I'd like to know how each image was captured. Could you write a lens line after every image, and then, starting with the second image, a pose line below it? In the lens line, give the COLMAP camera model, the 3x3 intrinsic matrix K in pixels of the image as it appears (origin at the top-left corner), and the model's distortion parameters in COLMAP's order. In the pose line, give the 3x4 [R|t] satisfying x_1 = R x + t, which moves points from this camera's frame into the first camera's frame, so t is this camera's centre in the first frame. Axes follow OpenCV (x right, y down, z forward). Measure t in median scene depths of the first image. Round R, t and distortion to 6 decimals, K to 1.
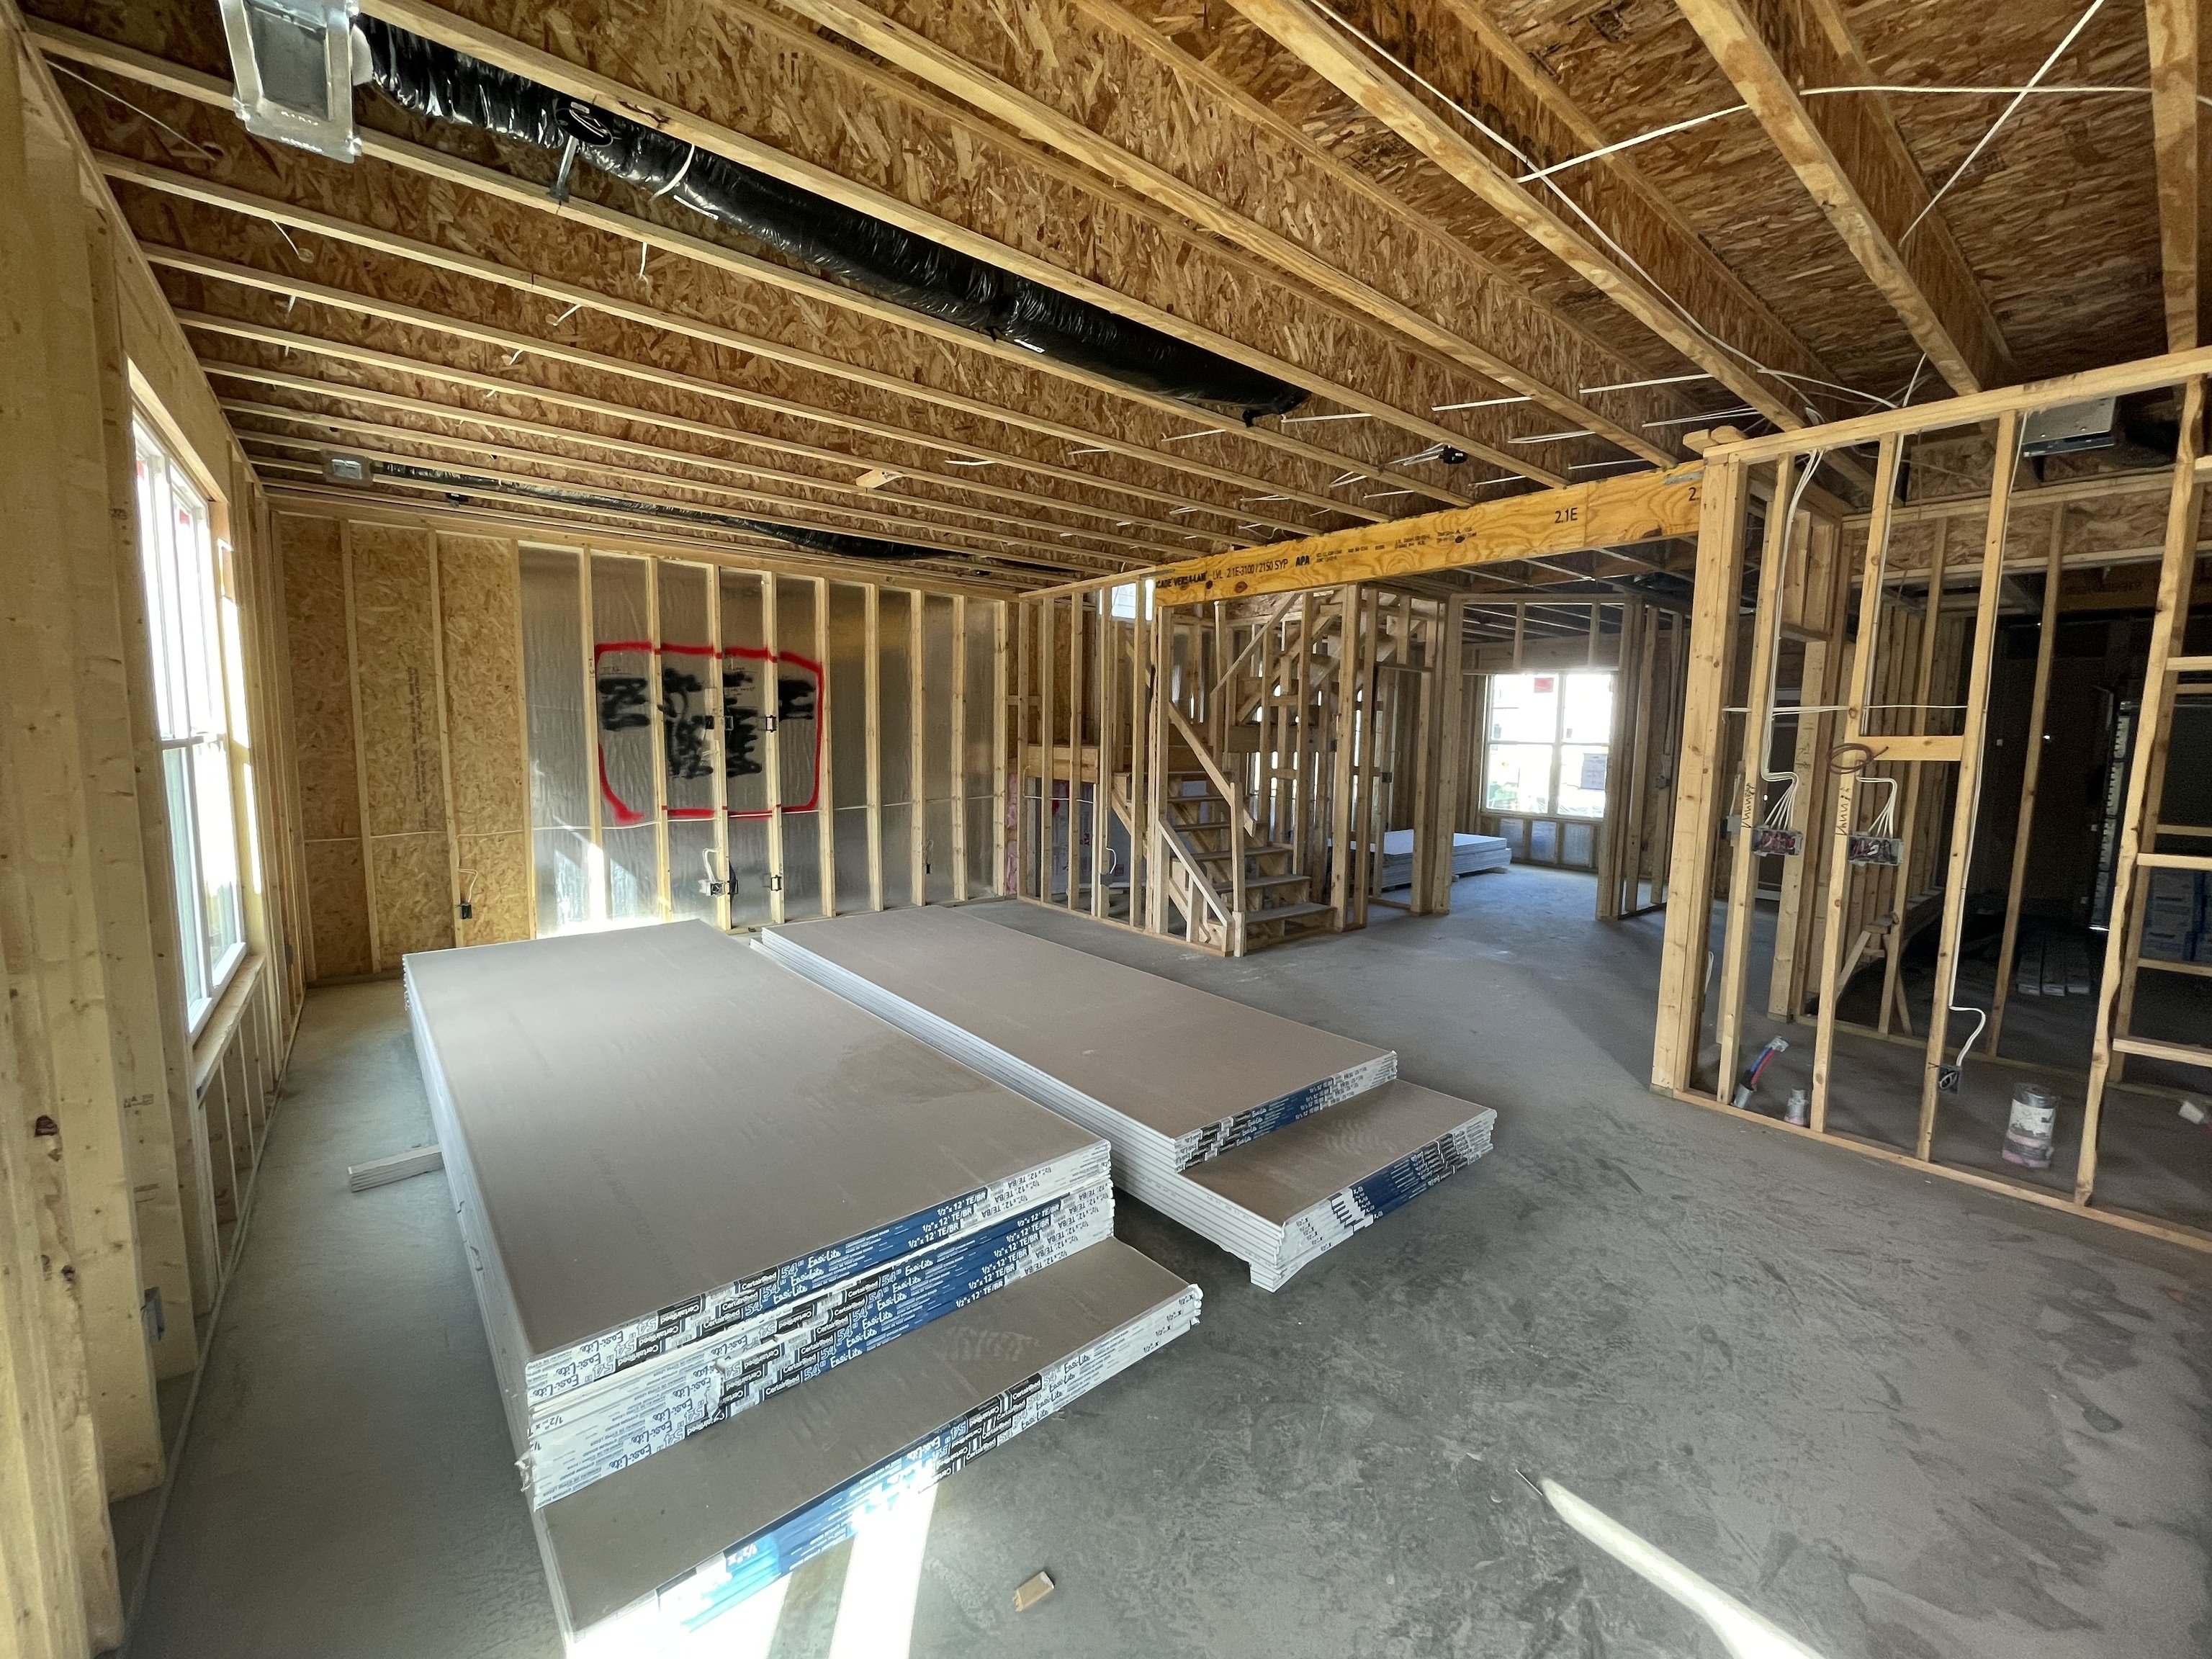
lens RADIAL K [[887.7, 0, 1113.4], [0, 887.7, 822.7], [0, 0, 1]] dist [-0.000861, -0.000016]
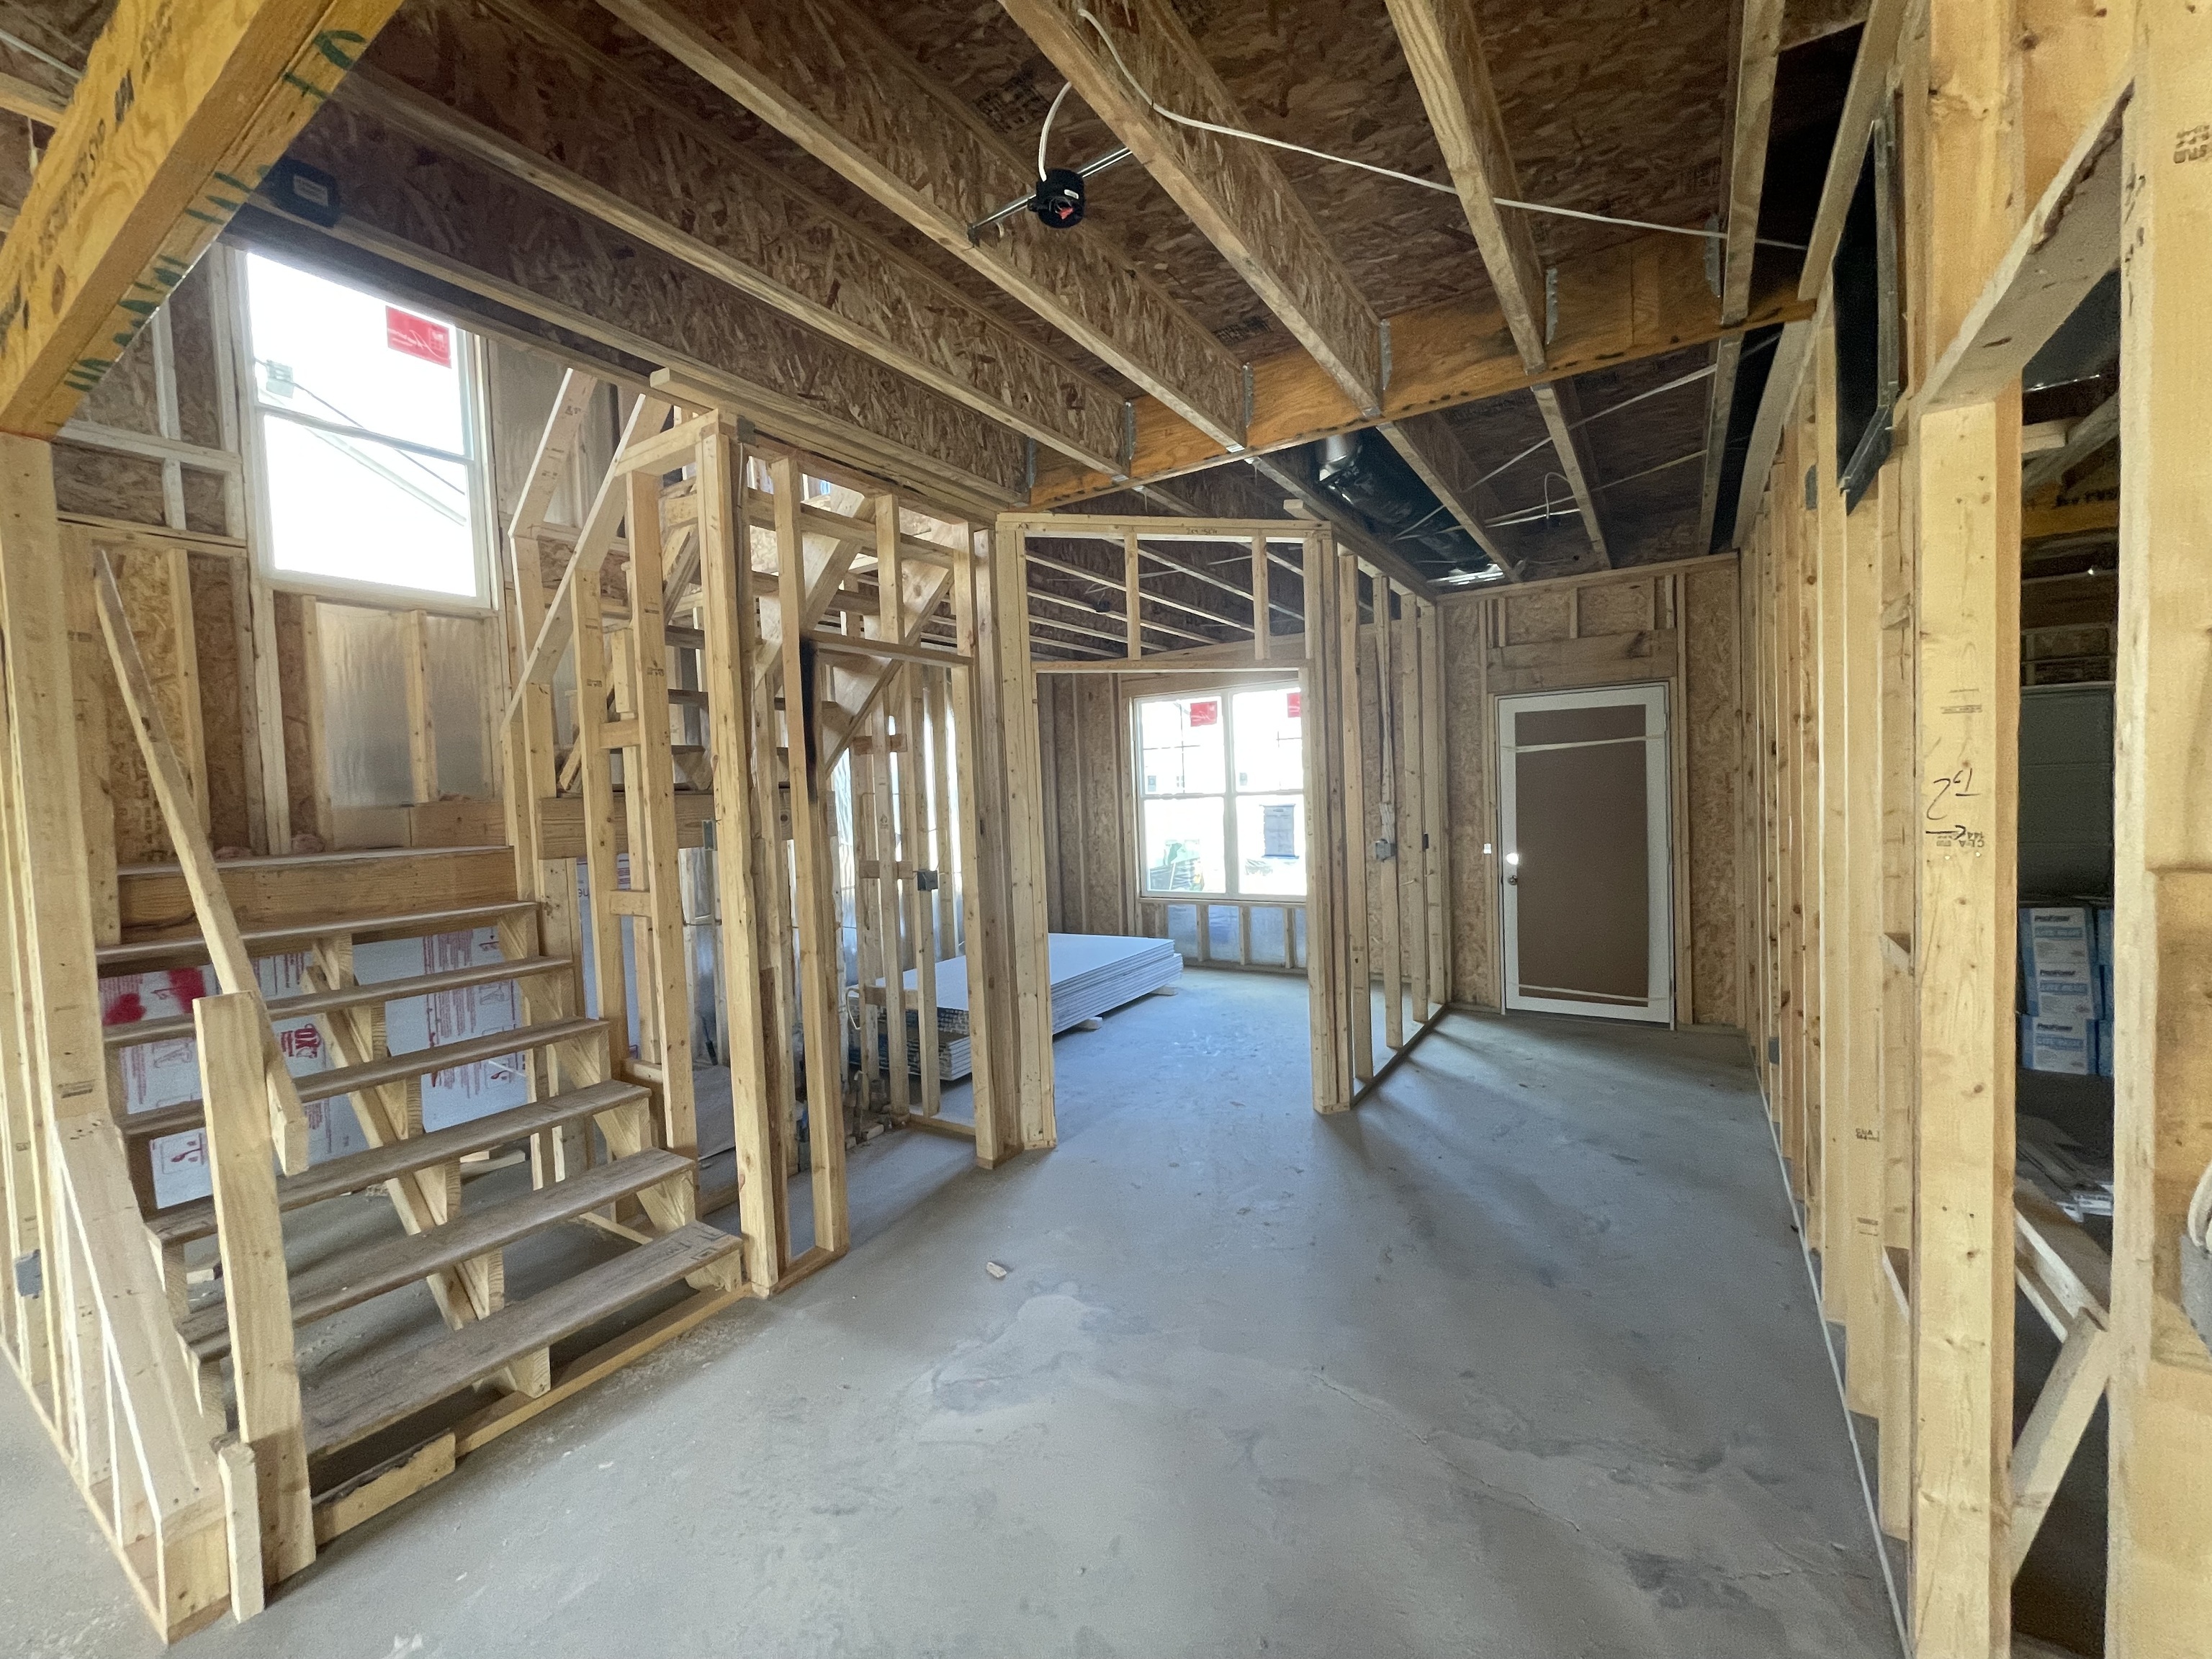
lens RADIAL K [[887.7, 0, 1102.0], [0, 887.7, 829.2], [0, 0, 1]] dist [-0.000861, -0.000016]
pose [[0.951231, -0.069766, 0.300486, 0.221266], [0.089061, 0.994721, -0.050983, -0.040129], [-0.295343, 0.075258, 0.952423, 0.419428]]
